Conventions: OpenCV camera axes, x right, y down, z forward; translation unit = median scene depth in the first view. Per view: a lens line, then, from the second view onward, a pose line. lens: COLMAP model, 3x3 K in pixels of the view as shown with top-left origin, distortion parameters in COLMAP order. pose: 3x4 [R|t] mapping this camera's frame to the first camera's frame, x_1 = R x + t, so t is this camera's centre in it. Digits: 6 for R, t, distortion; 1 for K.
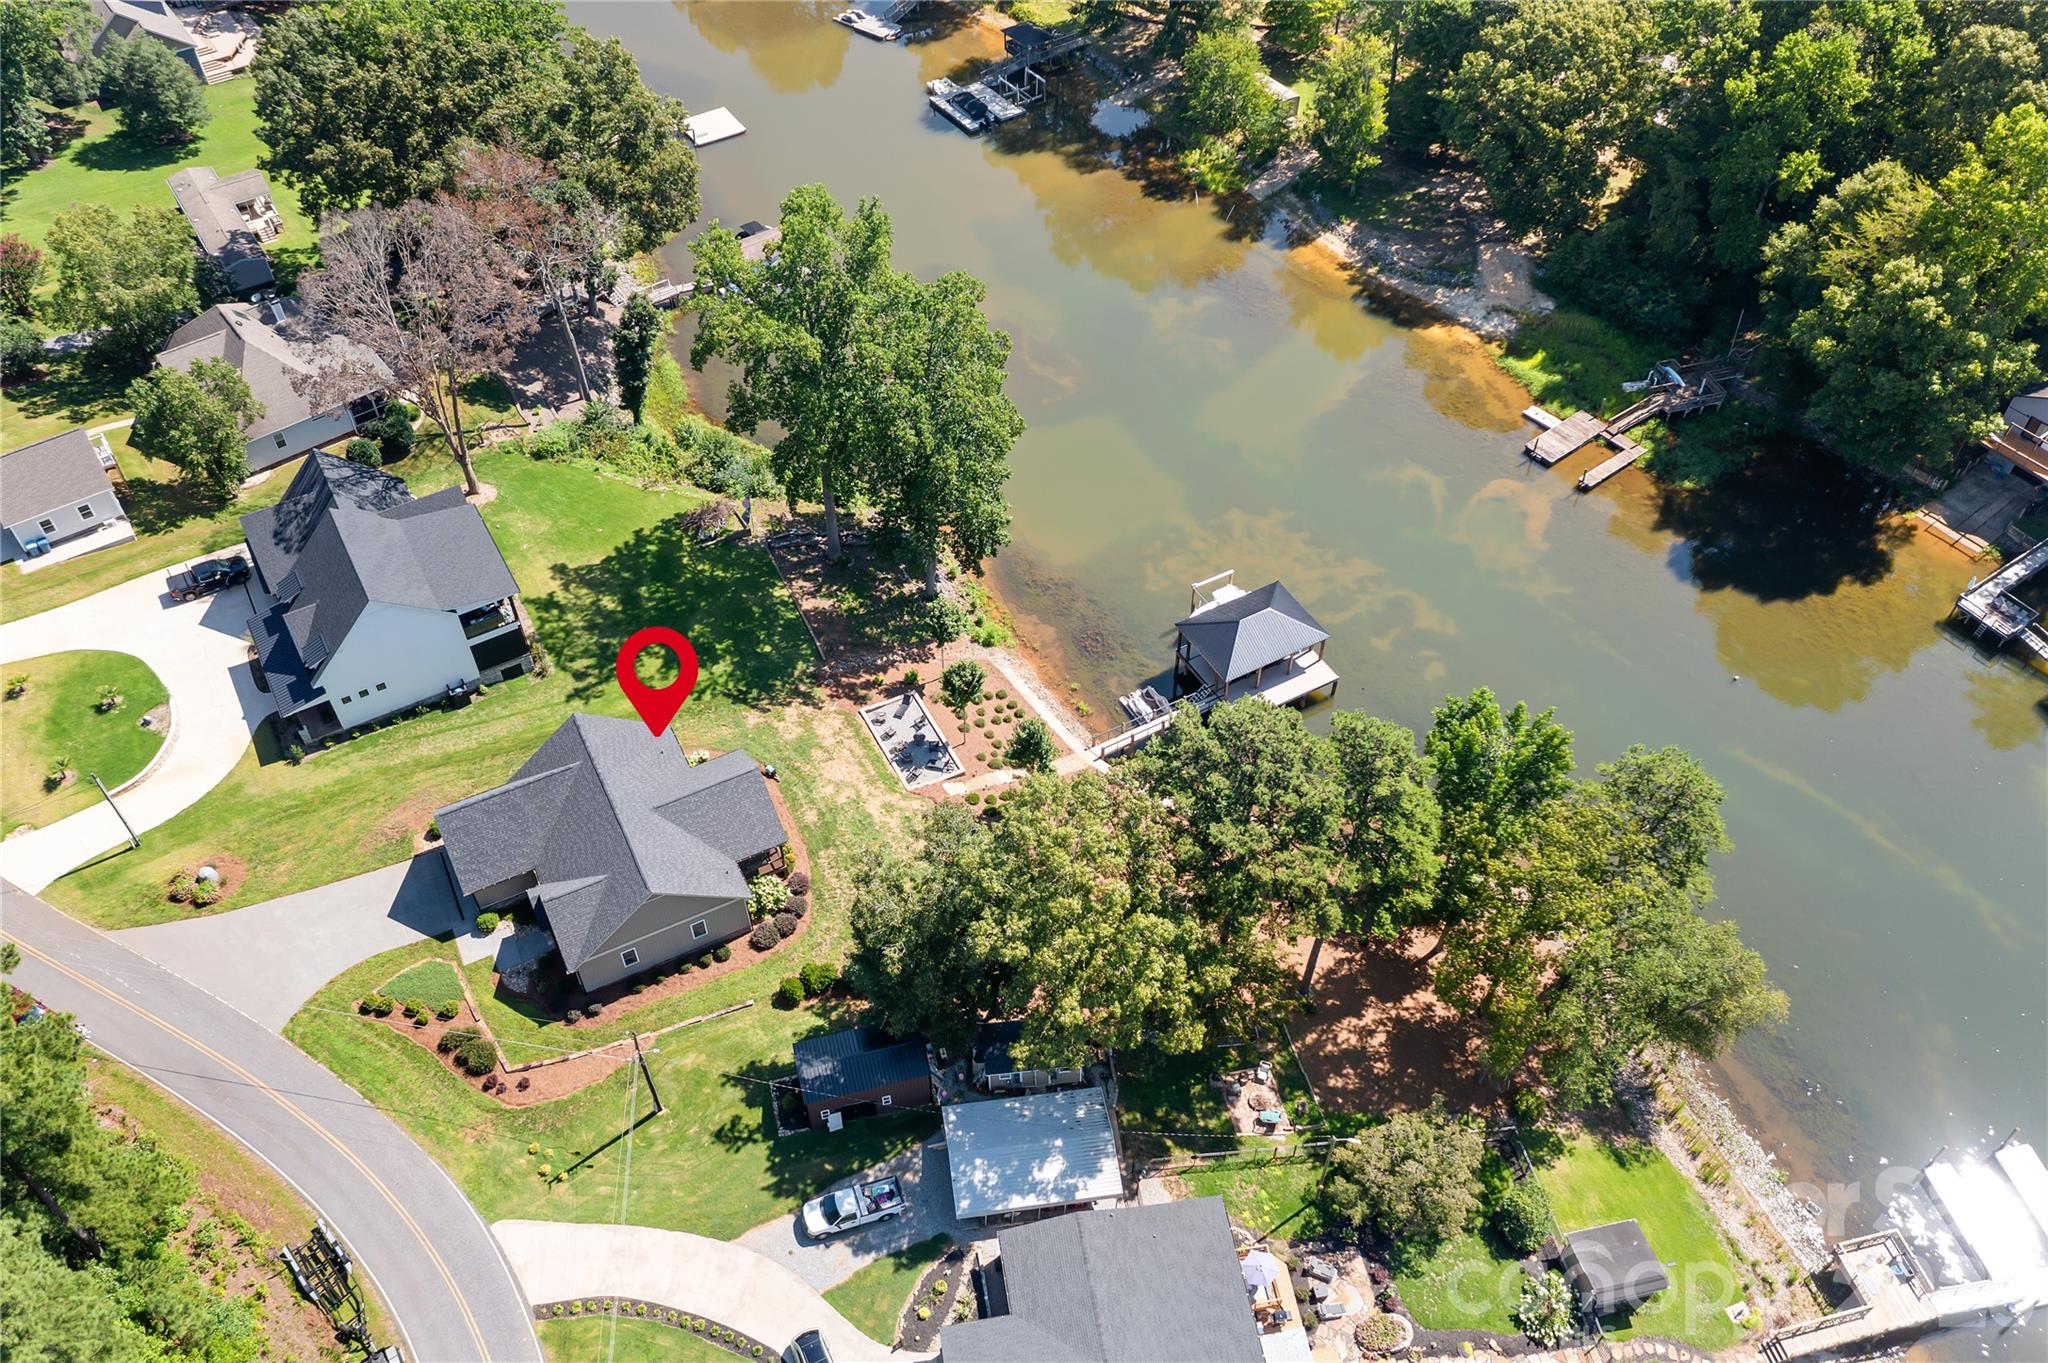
lens RADIAL K [[1577.6, 0, 1024.0], [0, 1577.6, 681.5], [0, 0, 1]] dist [-0.003269, -0.000758]
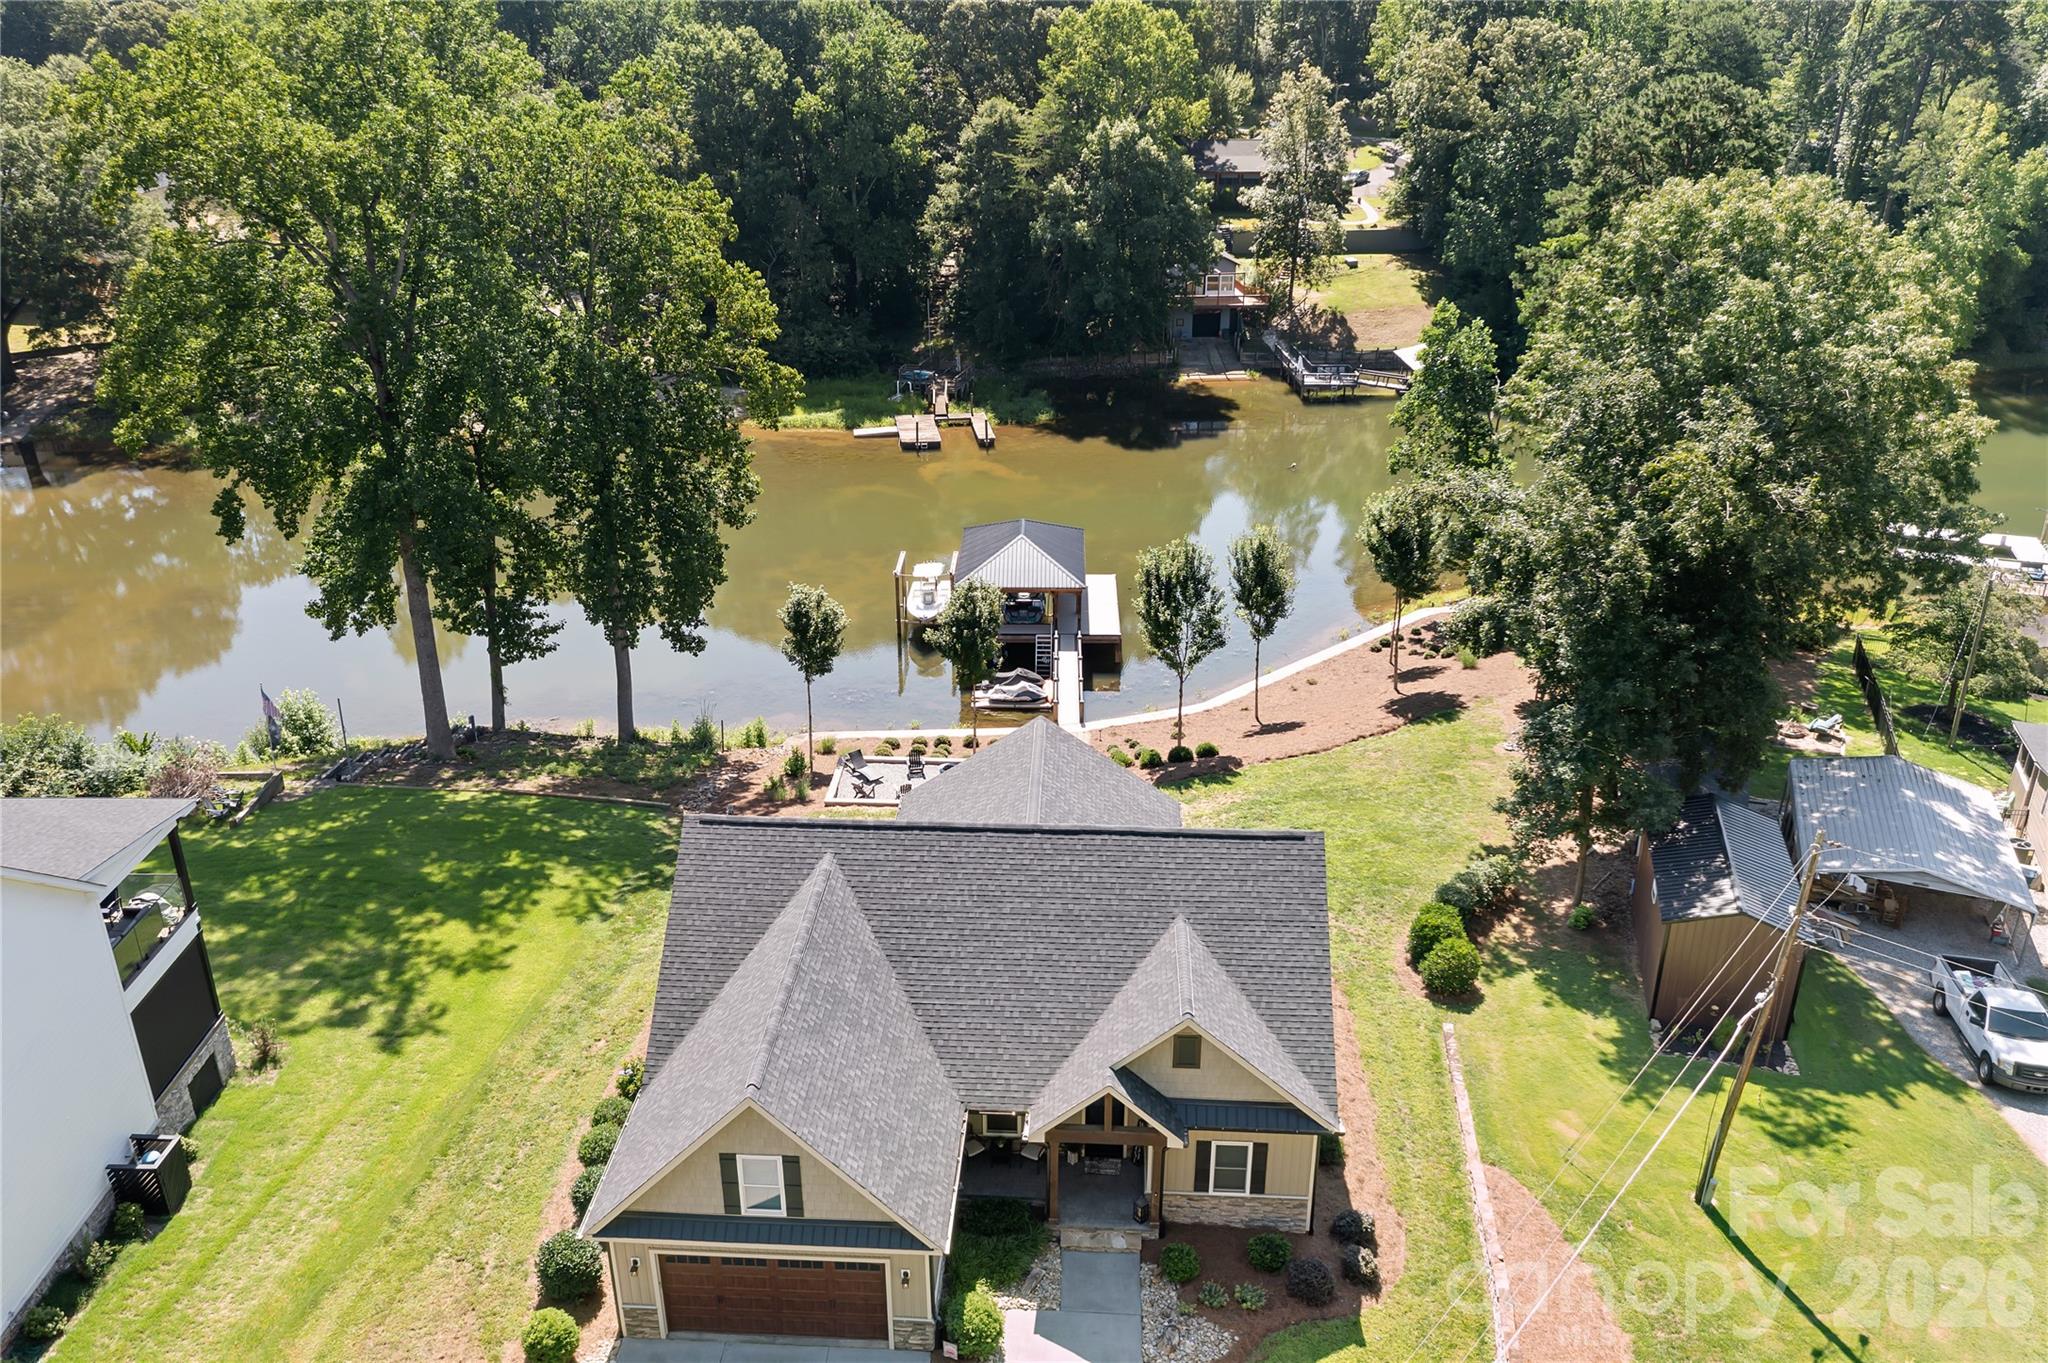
lens RADIAL K [[1608.2, 0, 1009.6], [0, 1608.2, 684.9], [0, 0, 1]] dist [-0.005755, -0.004905]
pose [[0.515655, -0.351892, 0.781199, -0.466858], [0.634619, 0.769435, -0.072306, 0.064140], [-0.575638, 0.533049, 0.620080, 0.595960]]
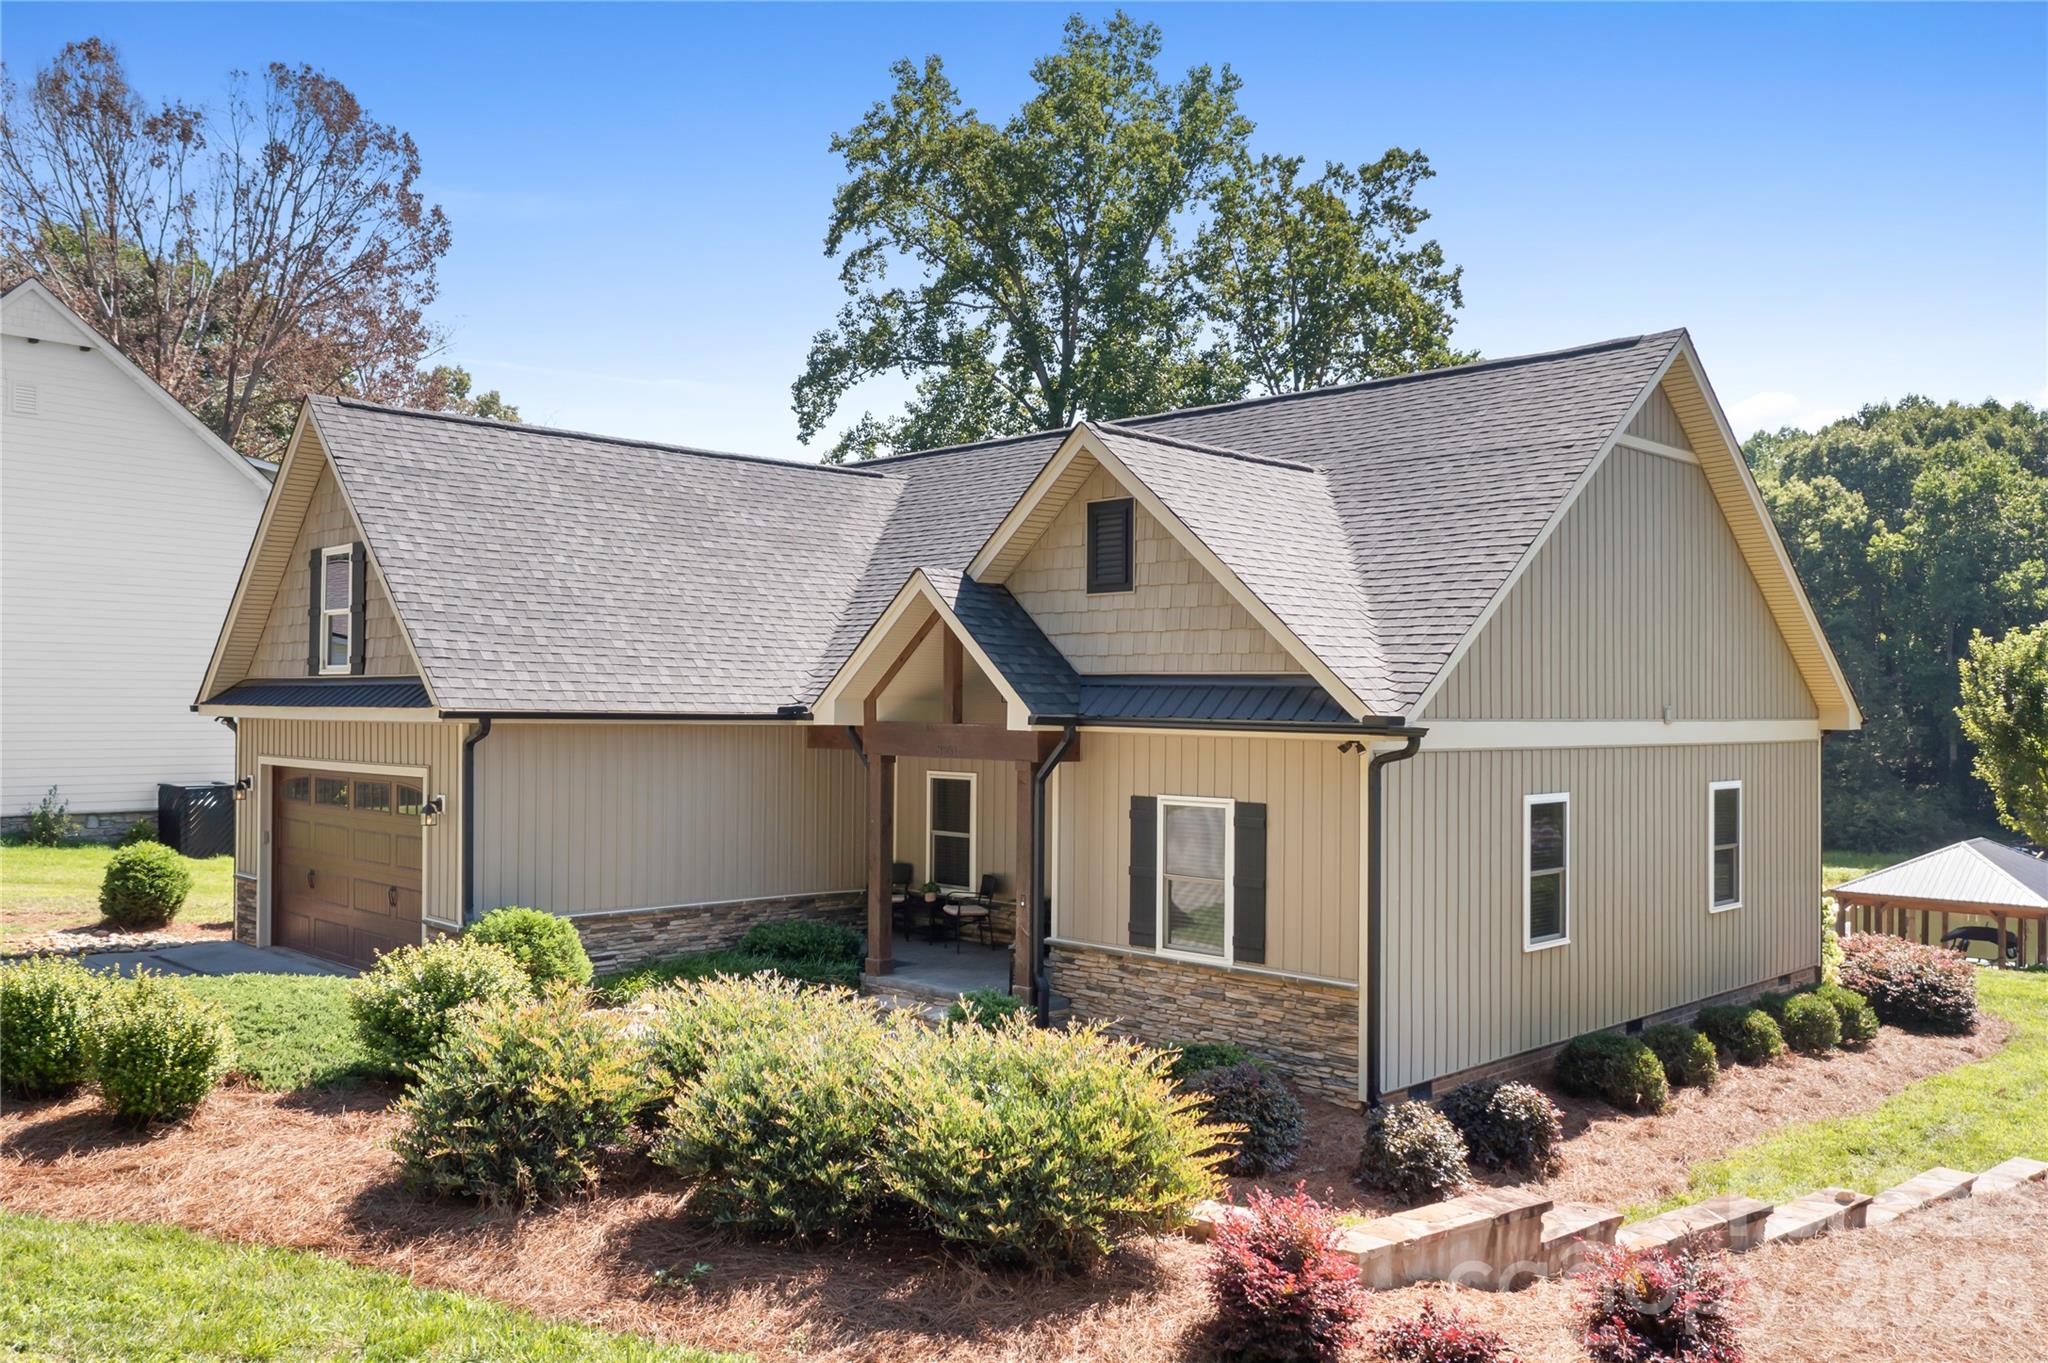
lens RADIAL K [[1608.8, 0, 1009.8], [0, 1608.8, 680.2], [0, 0, 1]] dist [-0.014174, -0.003839]
pose [[0.957557, 0.013409, 0.287932, -0.286236], [0.206529, 0.664909, -0.717804, 0.219240], [-0.201074, 0.746804, 0.633918, 0.723673]]
